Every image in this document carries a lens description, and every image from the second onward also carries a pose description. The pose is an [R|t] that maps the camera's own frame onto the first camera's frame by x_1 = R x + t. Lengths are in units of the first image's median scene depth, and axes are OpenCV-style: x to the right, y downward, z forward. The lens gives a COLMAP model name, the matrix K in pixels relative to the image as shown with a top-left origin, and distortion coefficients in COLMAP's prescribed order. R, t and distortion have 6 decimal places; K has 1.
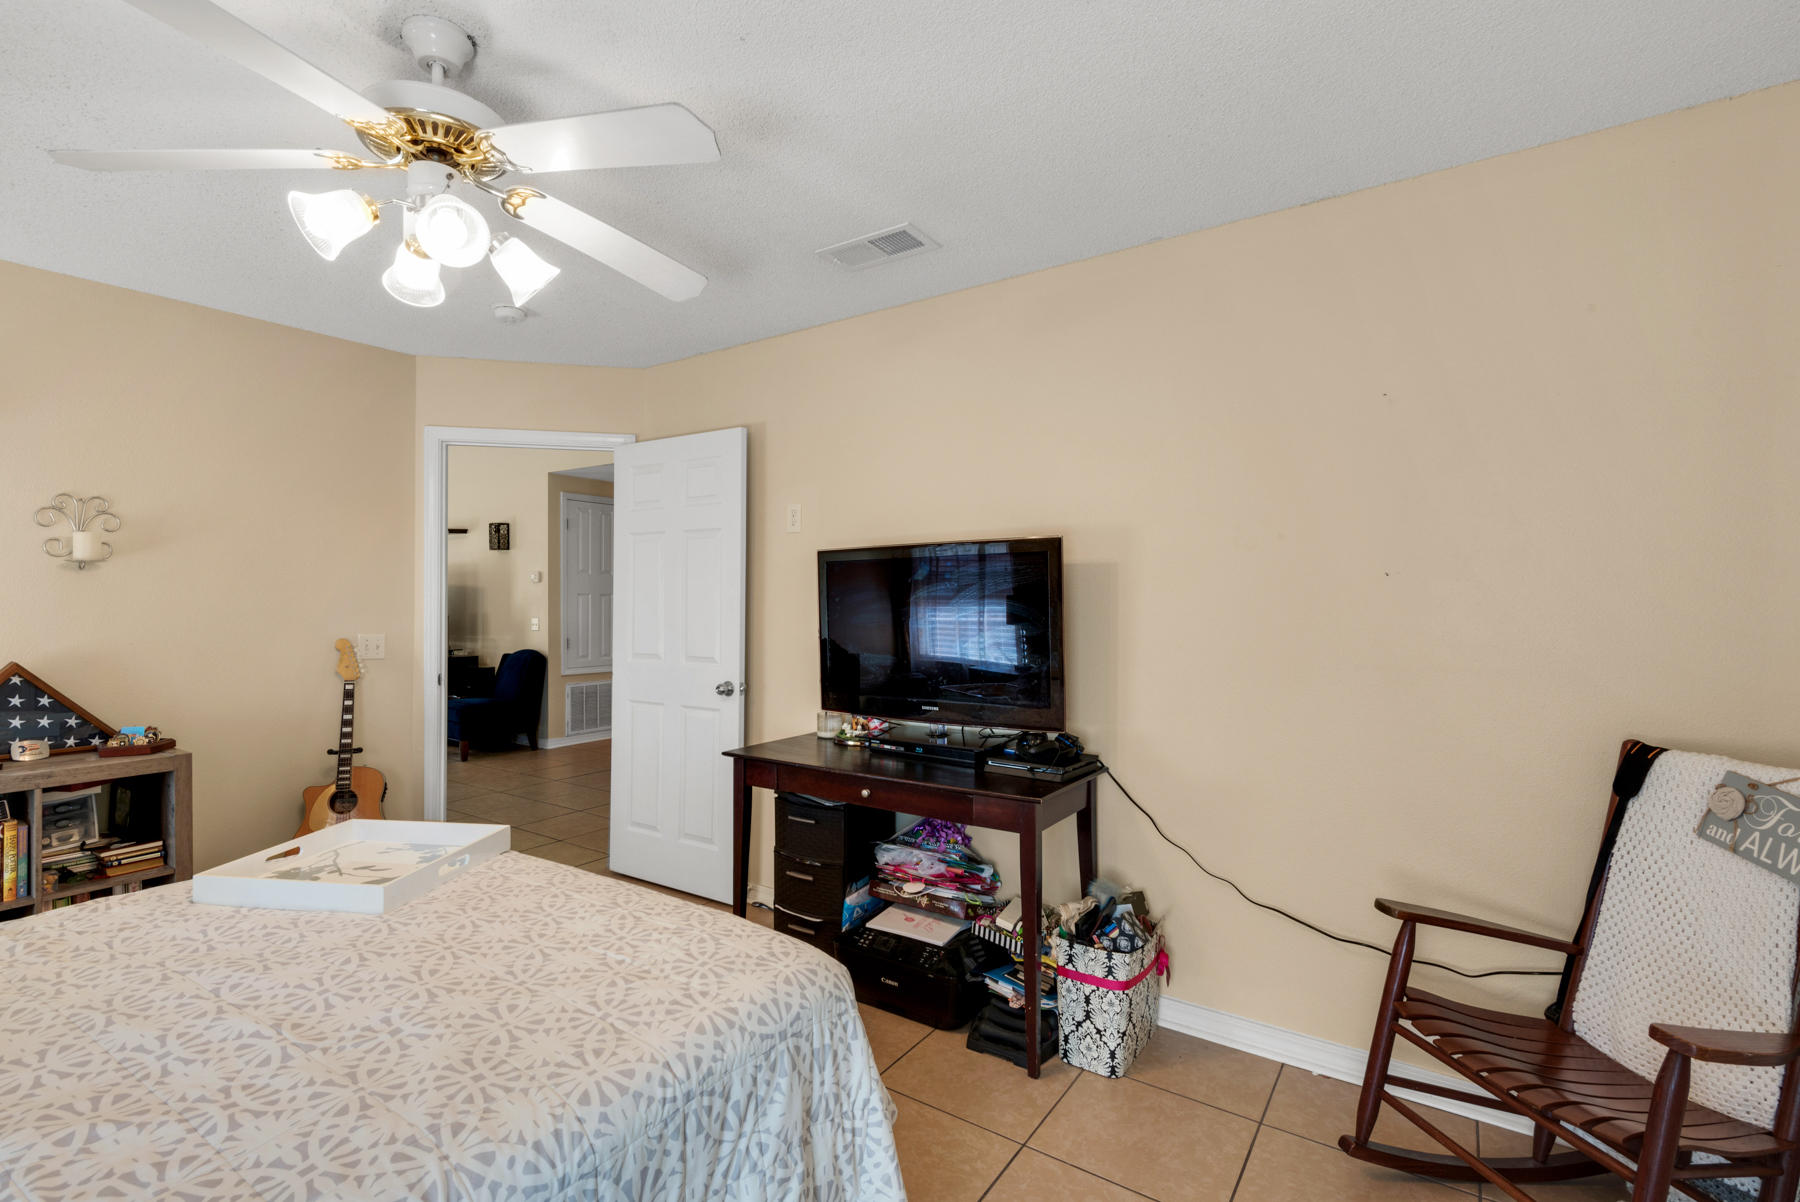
lens RADIAL K [[799.9, 0, 884.0], [0, 799.9, 601.4], [0, 0, 1]] dist [0.025902, -0.012794]
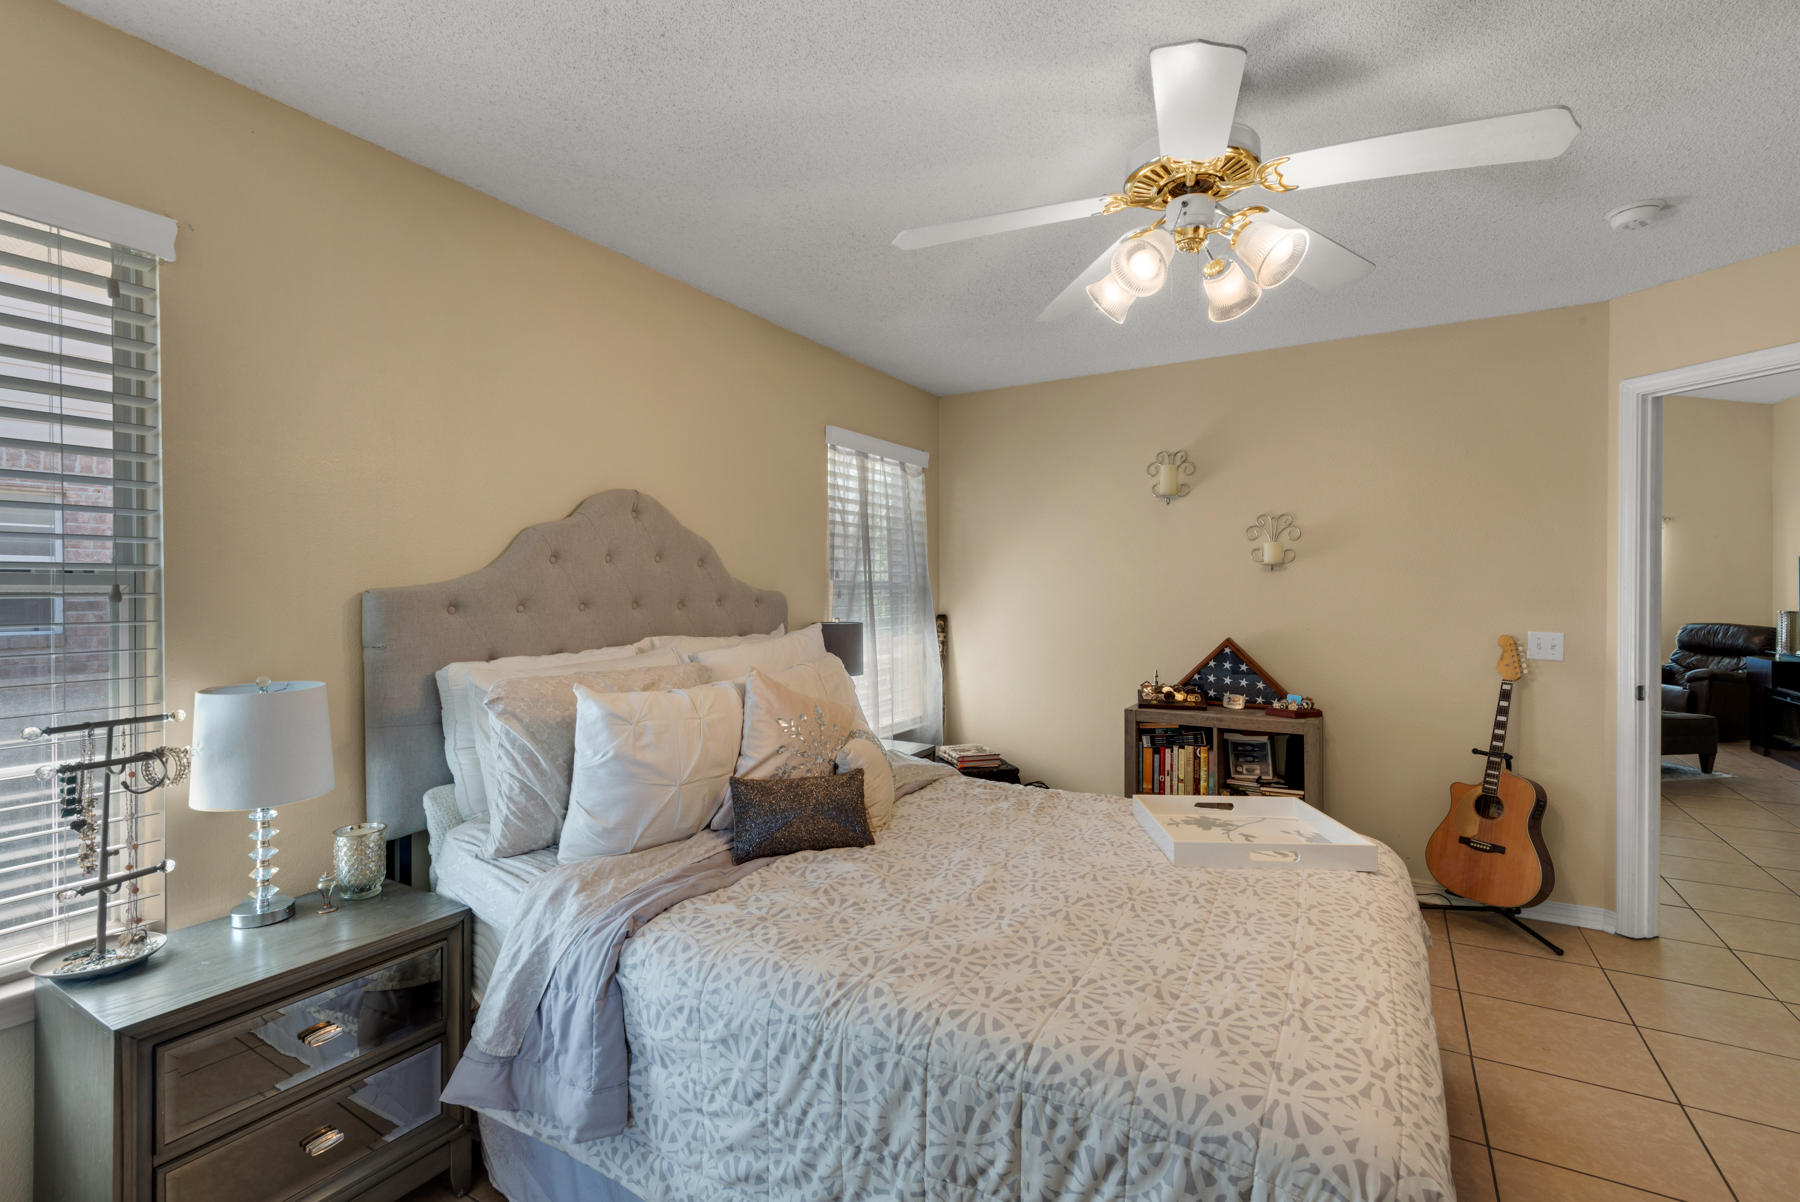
lens RADIAL K [[799.9, 0, 884.0], [0, 799.9, 601.4], [0, 0, 1]] dist [0.025902, -0.012794]
pose [[0.099962, 0.008290, -0.994957, 0.620313], [-0.001674, 0.999965, 0.008164, 0.001992], [0.994990, 0.000850, 0.099972, 0.612284]]
